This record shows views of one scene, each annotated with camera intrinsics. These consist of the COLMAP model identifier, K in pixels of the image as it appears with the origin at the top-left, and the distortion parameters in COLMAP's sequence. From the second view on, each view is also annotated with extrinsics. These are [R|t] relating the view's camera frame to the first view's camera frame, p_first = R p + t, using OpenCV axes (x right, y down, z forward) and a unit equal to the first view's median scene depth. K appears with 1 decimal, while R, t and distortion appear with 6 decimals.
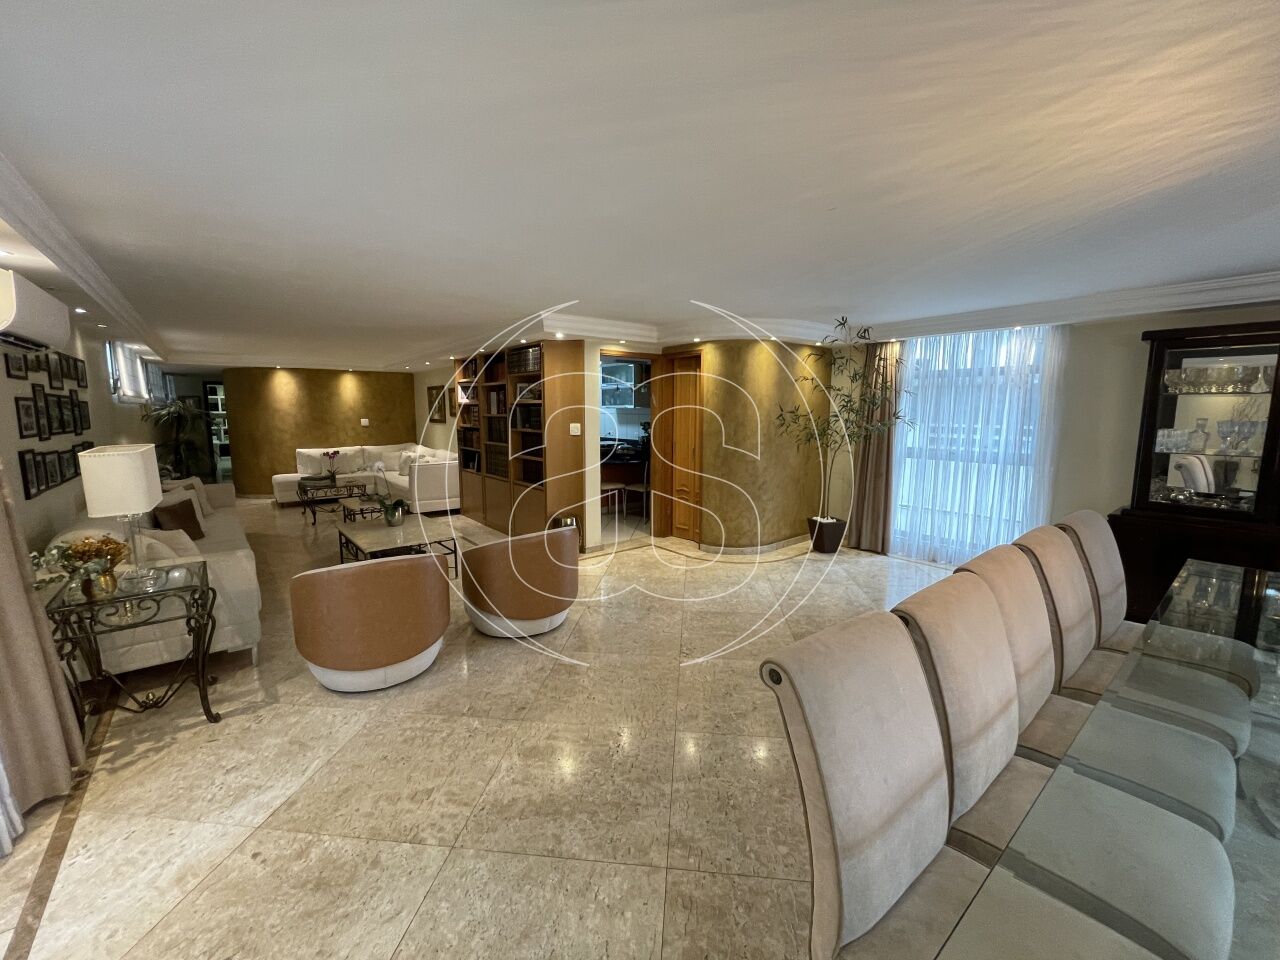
lens RADIAL K [[517.4, 0, 641.1], [0, 517.4, 475.9], [0, 0, 1]] dist [-0.003357, -0.000047]
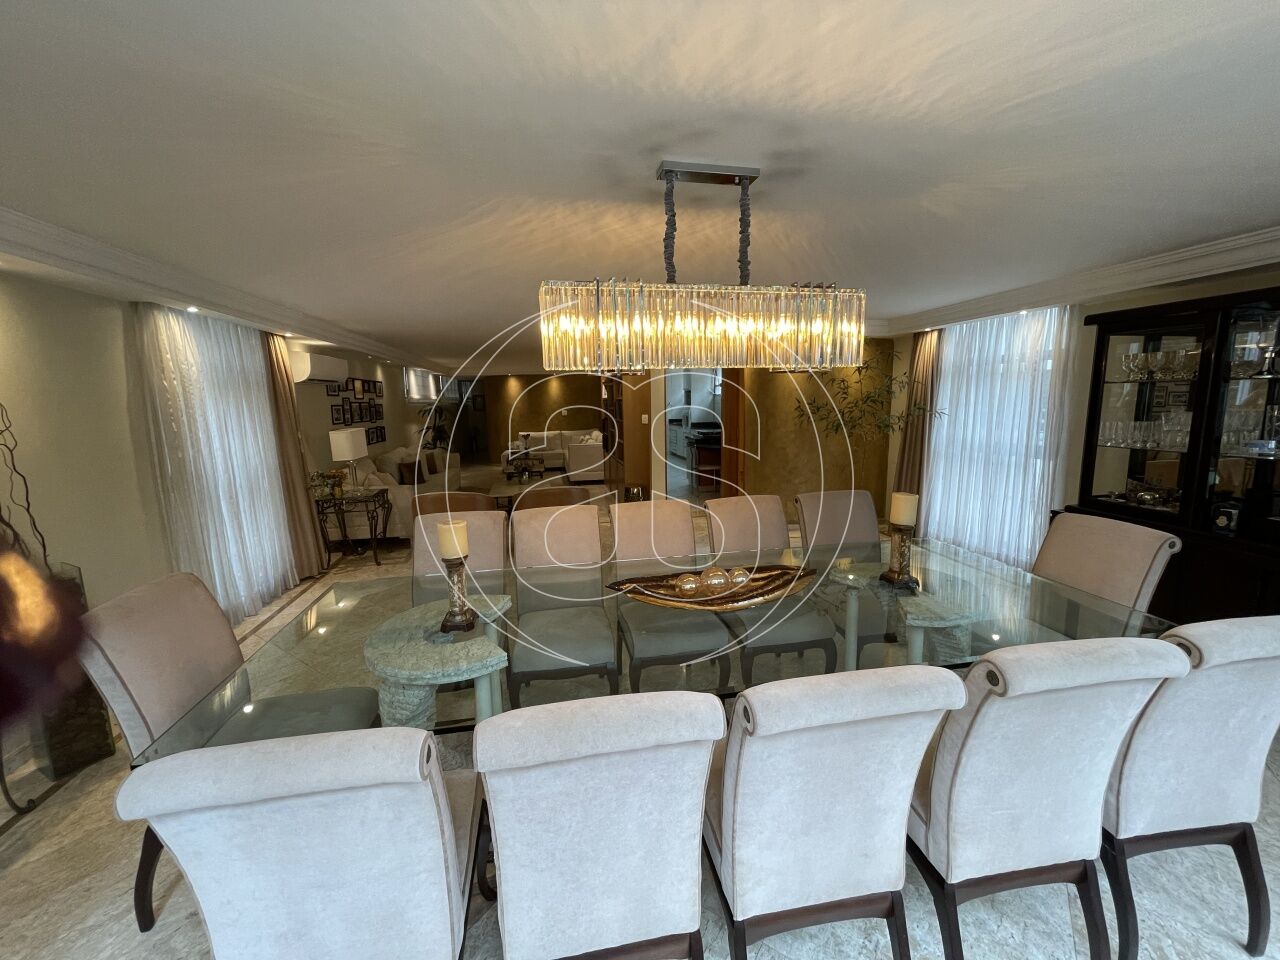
lens RADIAL K [[517.1, 0, 640.0], [0, 517.1, 480.0], [0, 0, 1]] dist [-0.000441, -0.000030]
pose [[0.879666, 0.056007, -0.472282, 0.576916], [-0.040640, 0.998262, 0.042687, 0.007101], [0.473852, -0.018357, 0.880413, -0.168442]]
